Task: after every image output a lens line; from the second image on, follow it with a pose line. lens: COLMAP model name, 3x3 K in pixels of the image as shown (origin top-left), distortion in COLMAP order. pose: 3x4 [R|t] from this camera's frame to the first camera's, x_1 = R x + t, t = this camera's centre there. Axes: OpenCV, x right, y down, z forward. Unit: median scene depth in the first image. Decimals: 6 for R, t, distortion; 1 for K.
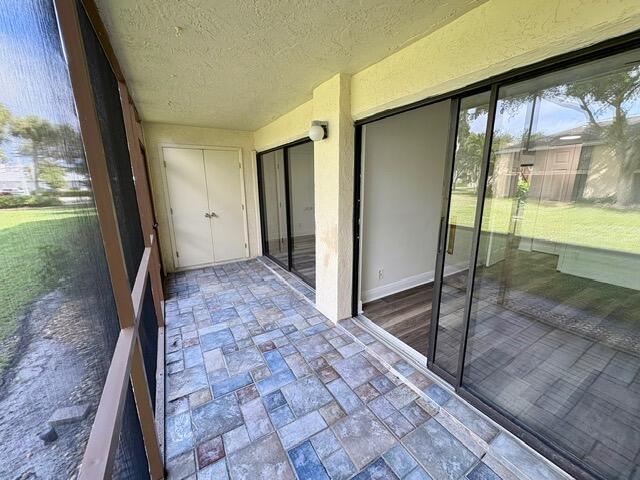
lens RADIAL K [[254.0, 0, 320.0], [0, 254.0, 240.0], [0, 0, 1]] dist [0.000129, -0.000172]
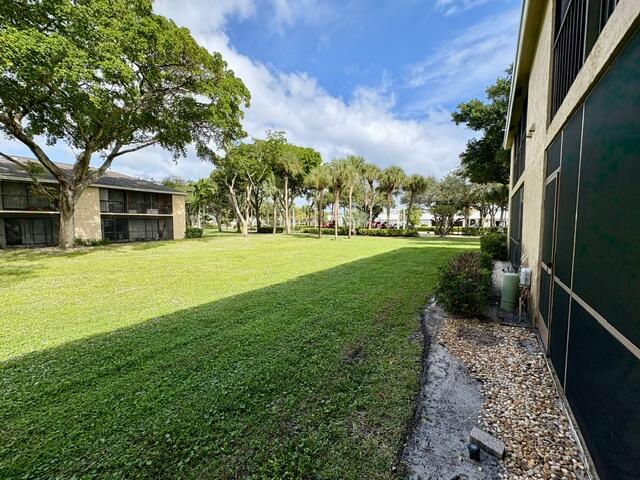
lens RADIAL K [[254.0, 0, 320.0], [0, 254.0, 240.0], [0, 0, 1]] dist [0.000129, -0.000172]
pose [[0.413164, 0.073848, -0.907657, -0.235297], [-0.207862, 0.978042, -0.015043, 0.037743], [0.886617, 0.194883, 0.419442, -0.084285]]
